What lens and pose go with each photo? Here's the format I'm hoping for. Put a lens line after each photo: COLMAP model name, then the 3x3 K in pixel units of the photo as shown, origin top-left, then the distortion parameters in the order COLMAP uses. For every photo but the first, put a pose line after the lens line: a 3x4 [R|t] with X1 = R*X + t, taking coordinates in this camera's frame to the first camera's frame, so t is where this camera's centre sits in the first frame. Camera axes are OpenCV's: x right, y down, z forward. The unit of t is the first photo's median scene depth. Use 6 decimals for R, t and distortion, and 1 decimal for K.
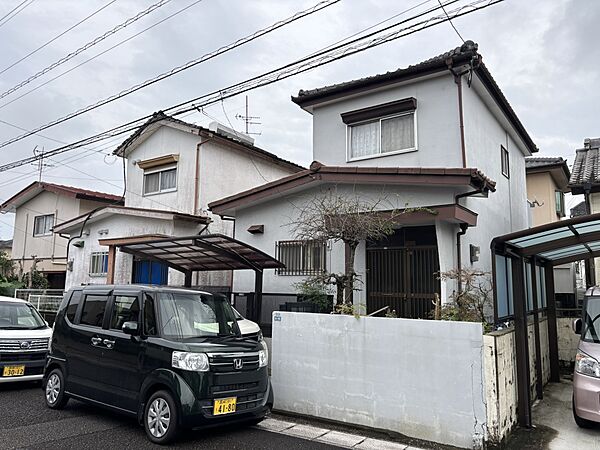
lens RADIAL K [[459.3, 0, 300.8], [0, 459.3, 225.5], [0, 0, 1]] dist [0.028180, 0.001350]
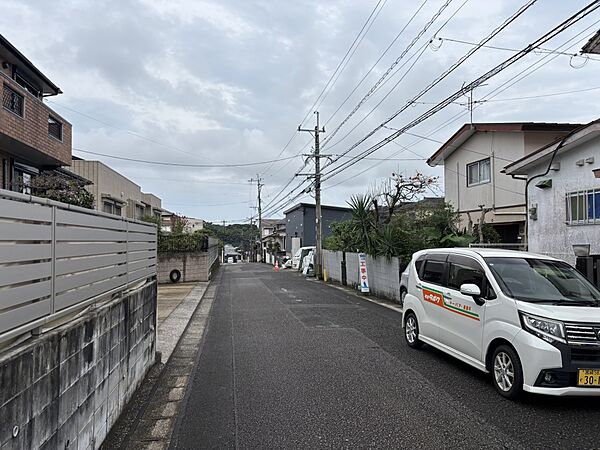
lens RADIAL K [[459.3, 0, 300.3], [0, 459.3, 224.7], [0, 0, 1]] dist [0.028180, 0.001350]
pose [[0.698764, -0.044415, -0.713972, -0.218099], [0.107900, 0.993196, 0.043817, 0.029408], [0.707168, -0.107656, 0.698802, 0.177042]]
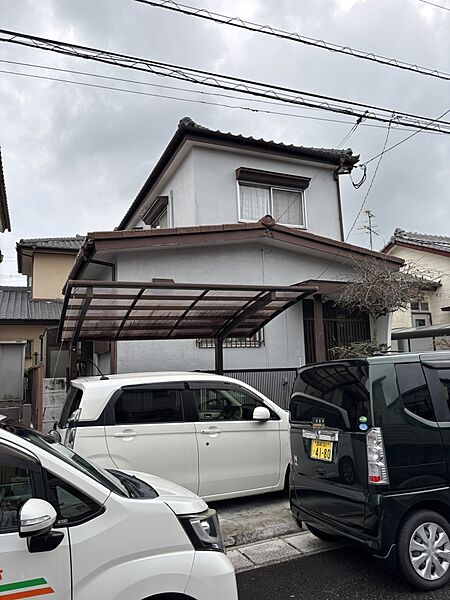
lens RADIAL K [[459.3, 0, 225.8], [0, 459.3, 295.9], [0, 0, 1]] dist [0.028180, 0.001350]
pose [[0.519015, 0.099893, 0.848908, -0.469339], [-0.073619, 0.994681, -0.072037, 0.050997], [-0.851589, -0.025107, 0.523609, 0.393175]]
